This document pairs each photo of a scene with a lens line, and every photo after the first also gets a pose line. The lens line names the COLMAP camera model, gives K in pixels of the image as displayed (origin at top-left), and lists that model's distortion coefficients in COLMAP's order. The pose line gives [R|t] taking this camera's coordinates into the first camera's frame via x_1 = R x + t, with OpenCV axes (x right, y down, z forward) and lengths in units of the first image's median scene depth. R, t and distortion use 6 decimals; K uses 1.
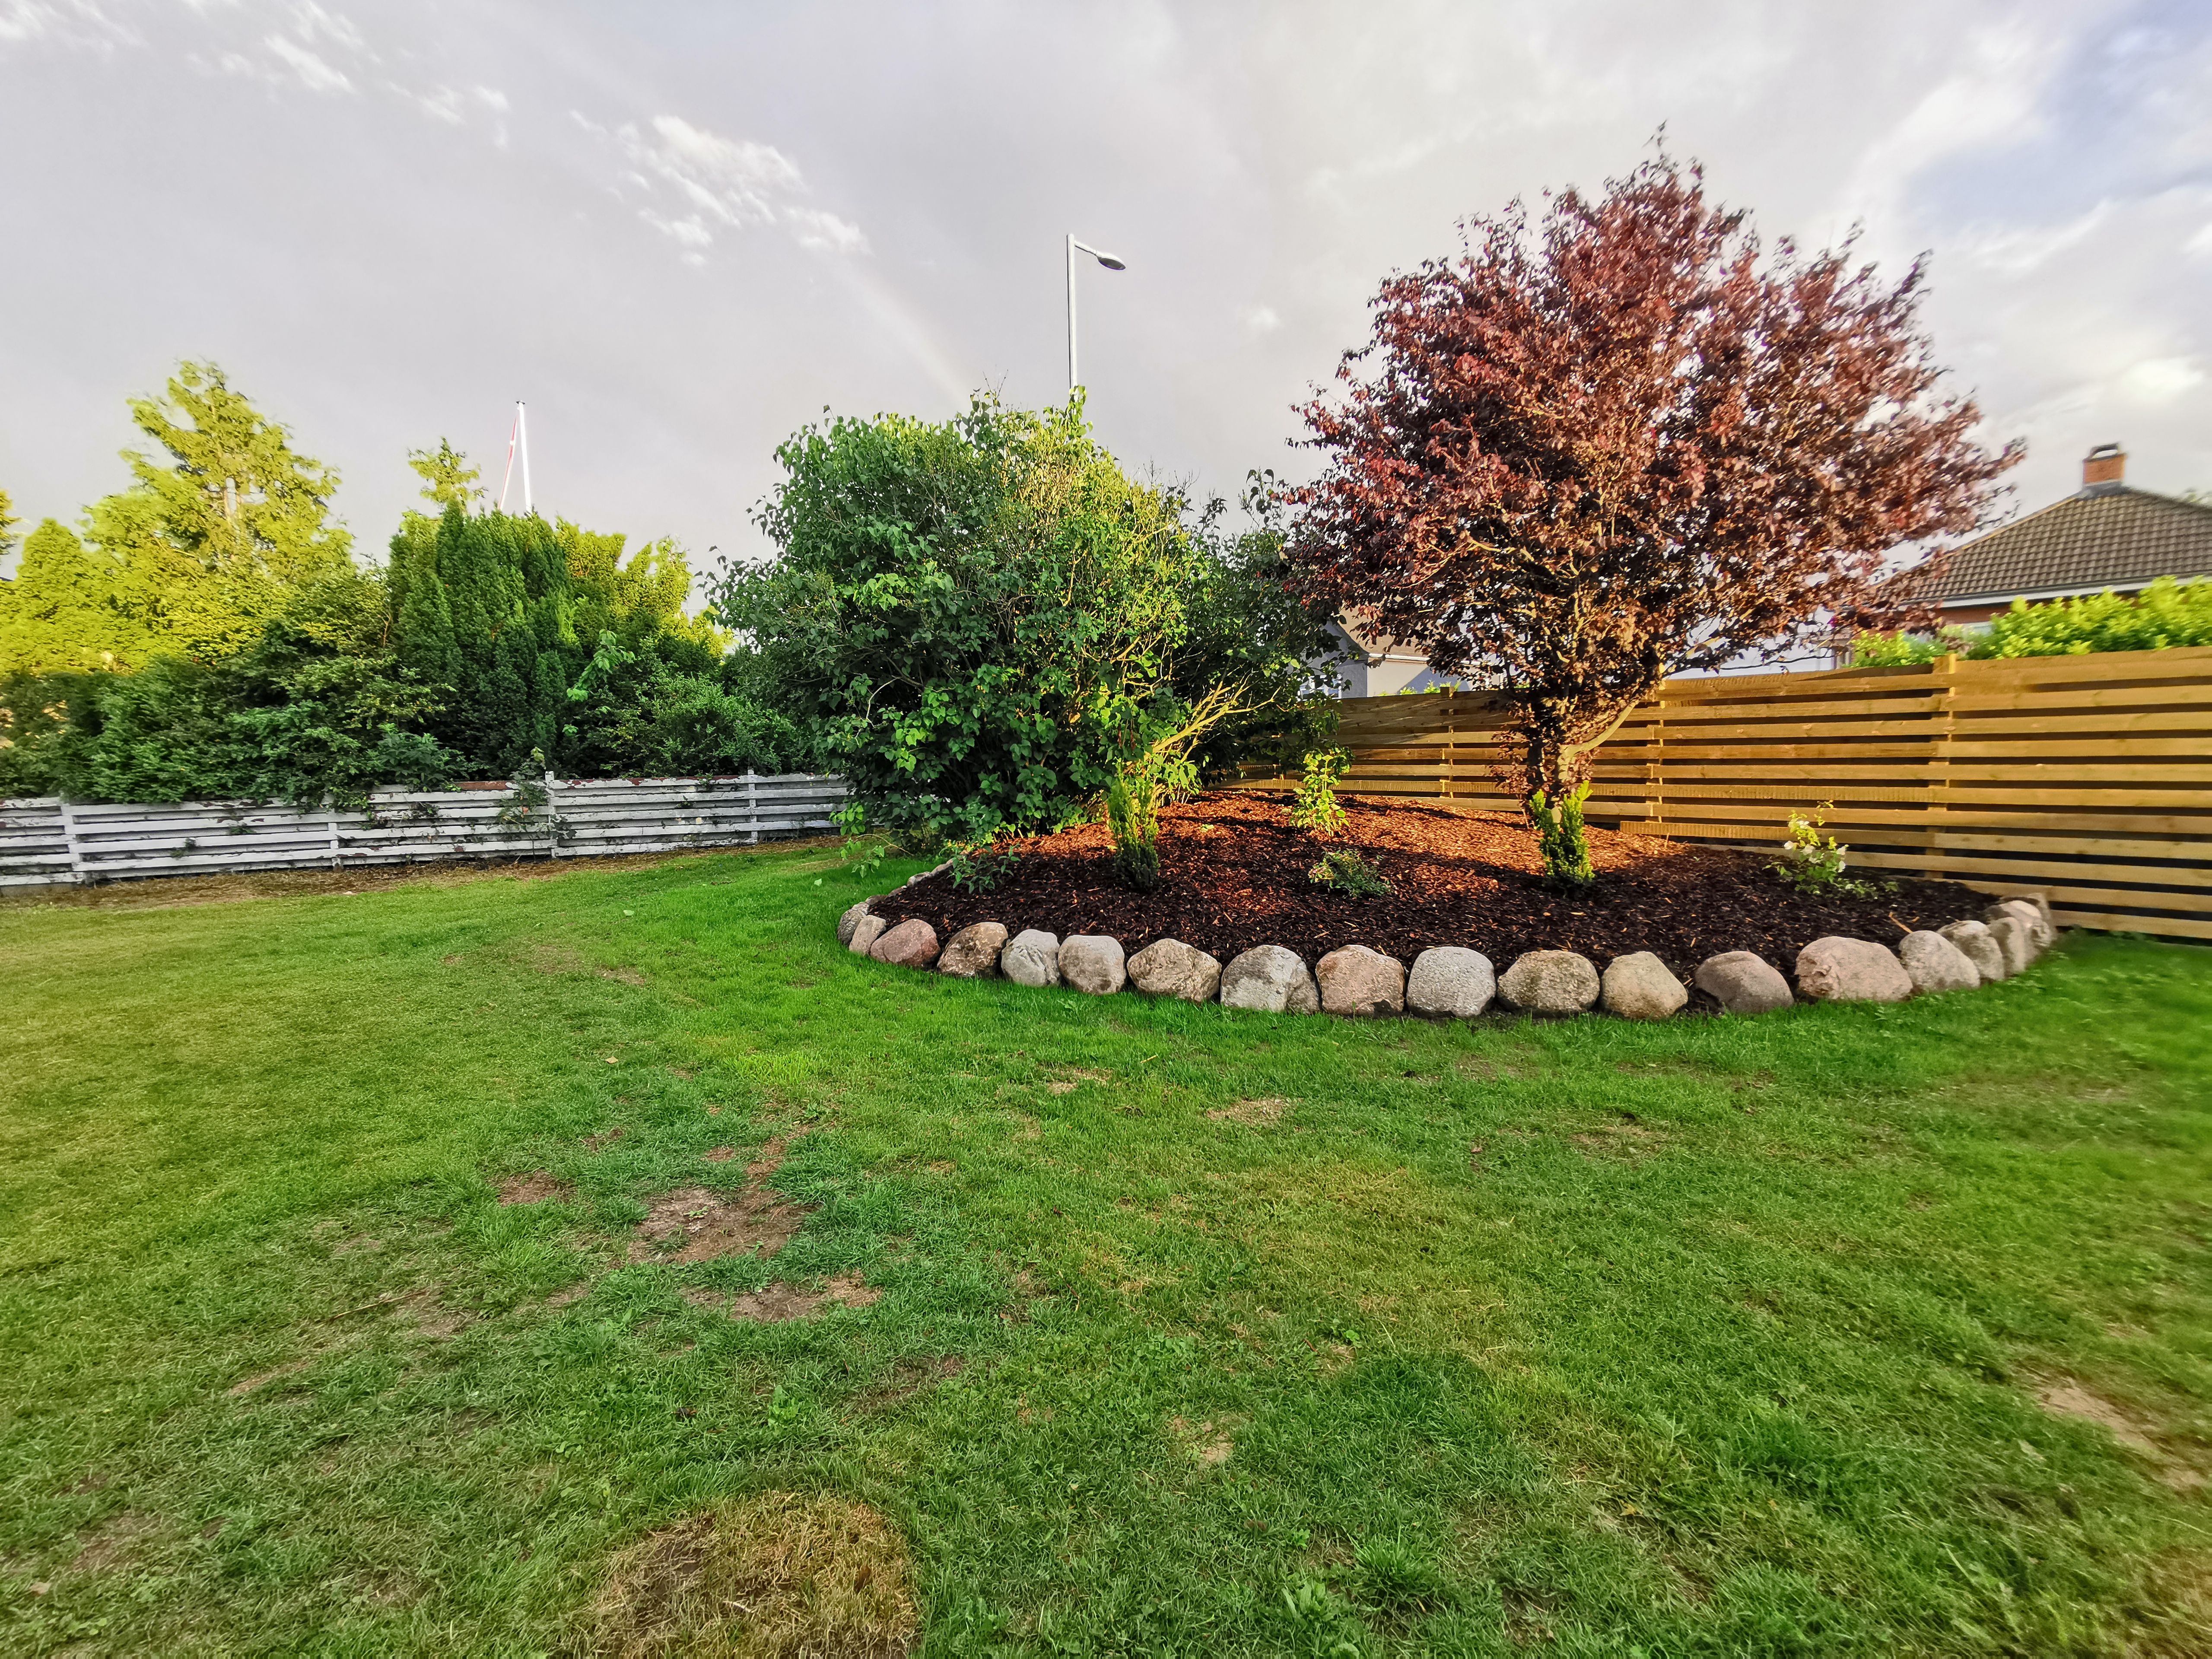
lens RADIAL K [[1012.9, 0, 1110.1], [0, 1012.9, 817.5], [0, 0, 1]] dist [0.004971, 0.001887]
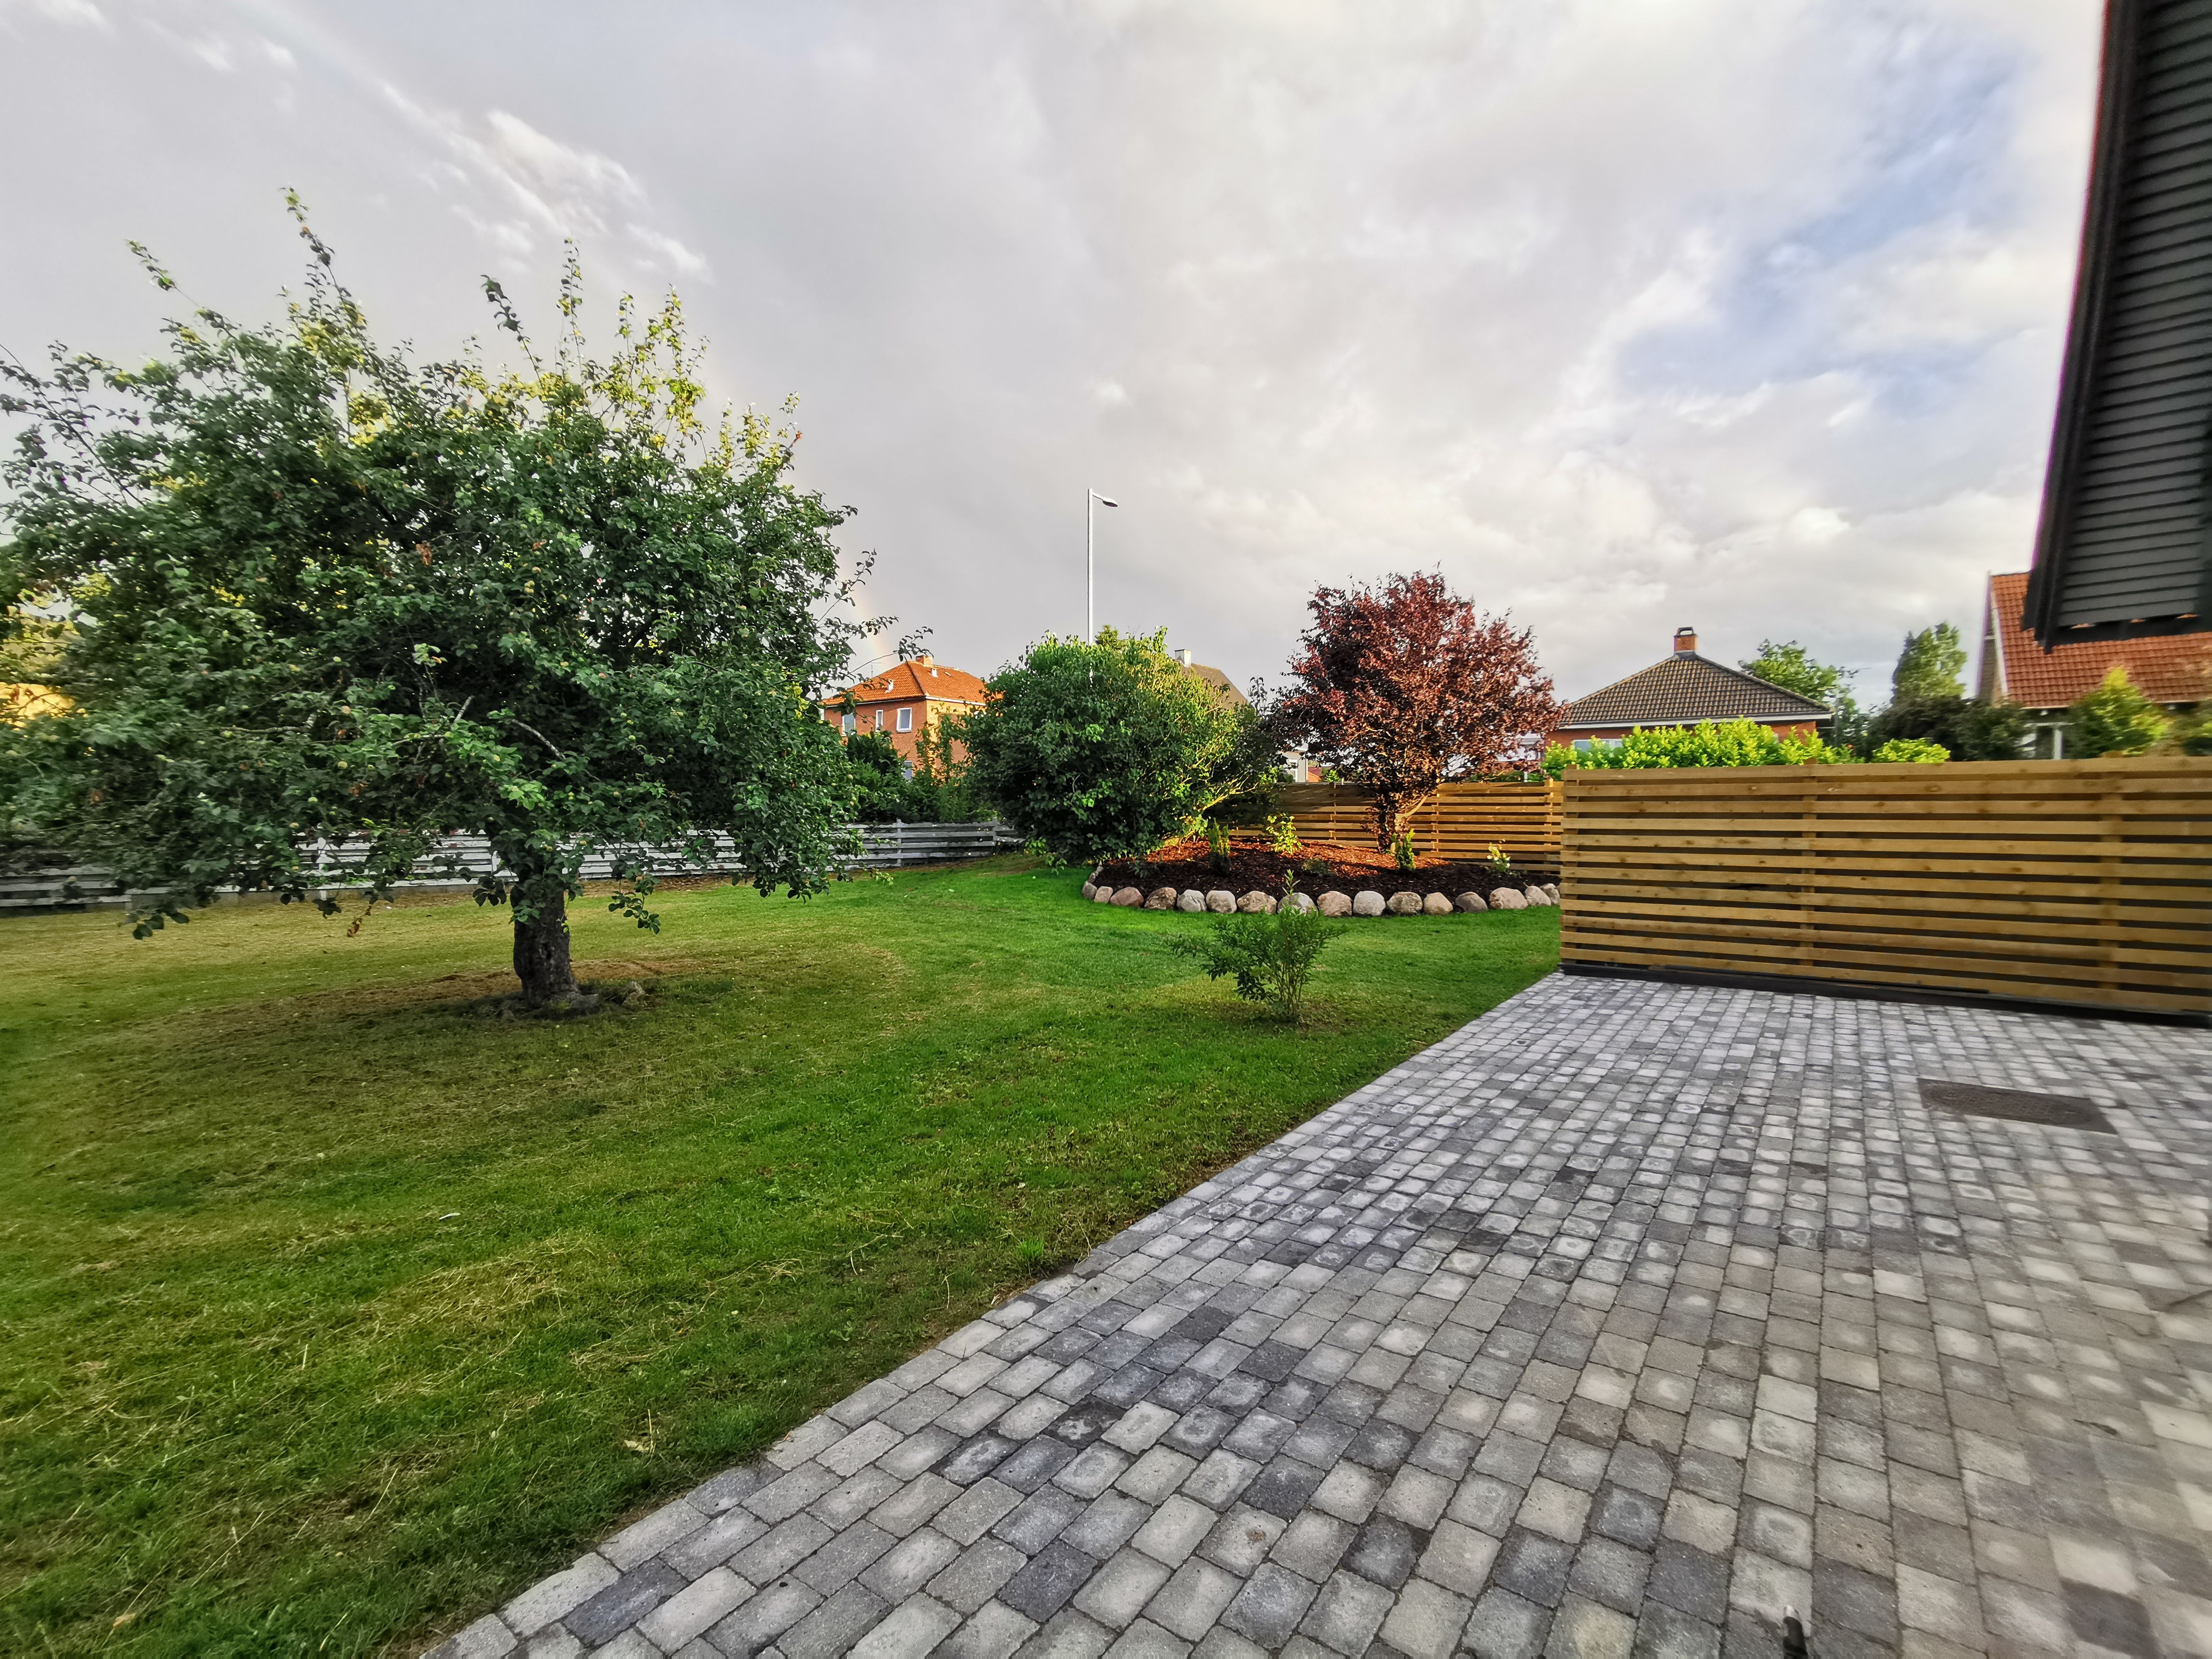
lens RADIAL K [[1012.9, 0, 1100.6], [0, 1012.9, 836.5], [0, 0, 1]] dist [0.004971, 0.001887]
pose [[0.980167, 0.015377, 0.197574, -0.628108], [-0.006870, 0.999022, -0.043670, 0.079766], [-0.198052, 0.041446, 0.979315, -1.037672]]
